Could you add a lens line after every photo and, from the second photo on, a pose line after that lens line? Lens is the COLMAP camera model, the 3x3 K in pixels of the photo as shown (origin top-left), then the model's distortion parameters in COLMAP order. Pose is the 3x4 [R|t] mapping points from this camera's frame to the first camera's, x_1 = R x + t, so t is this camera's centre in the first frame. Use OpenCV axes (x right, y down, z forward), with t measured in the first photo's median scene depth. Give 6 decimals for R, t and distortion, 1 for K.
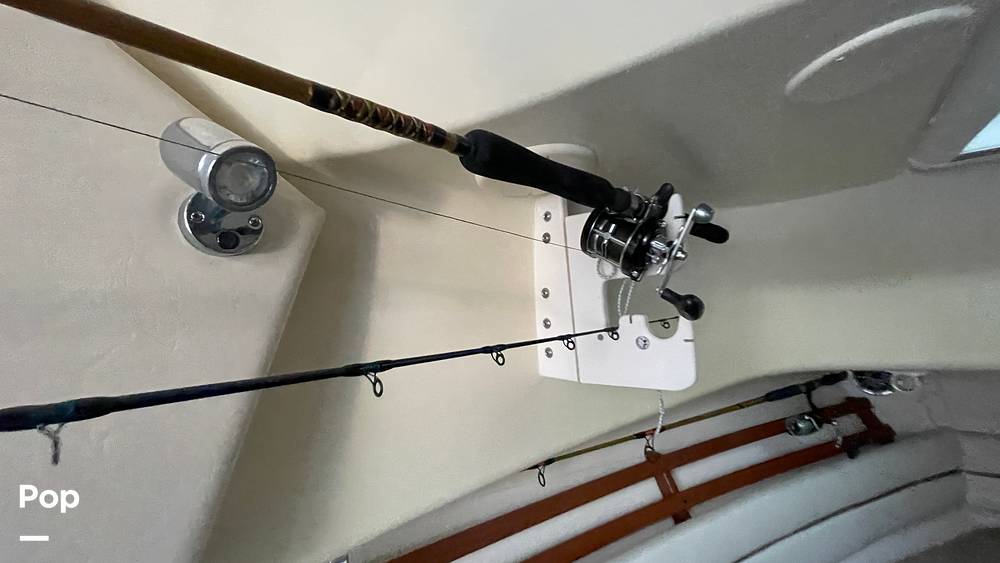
lens RADIAL K [[406.4, 0, 494.0], [0, 406.4, 284.8], [0, 0, 1]] dist [0.001461, -0.000006]
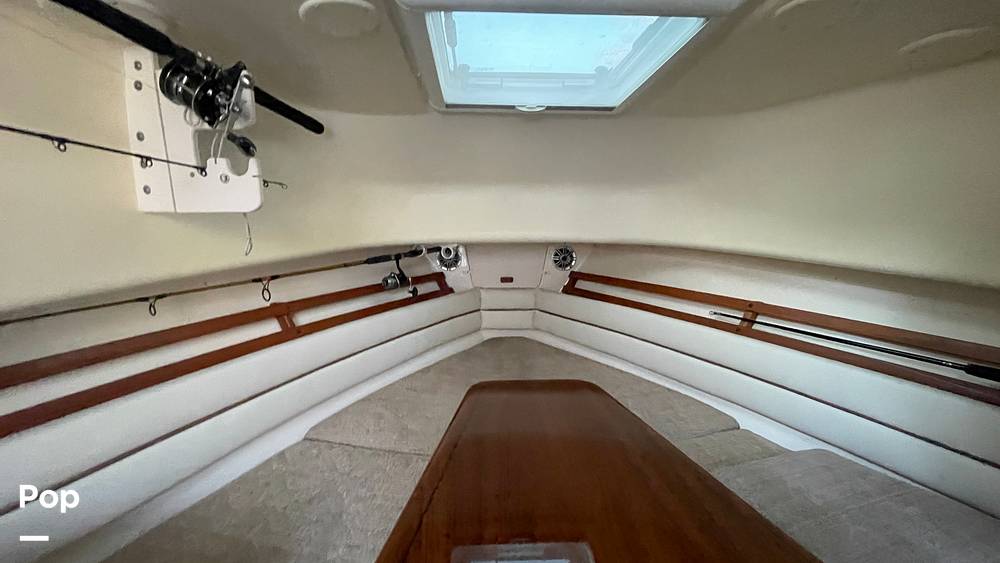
lens RADIAL K [[406.4, 0, 494.0], [0, 406.4, 284.8], [0, 0, 1]] dist [0.001461, -0.000006]
pose [[0.760462, -0.031675, 0.648609, 0.144942], [-0.076093, 0.987582, 0.137444, 0.230834], [-0.644908, -0.153876, 0.748609, -0.670211]]
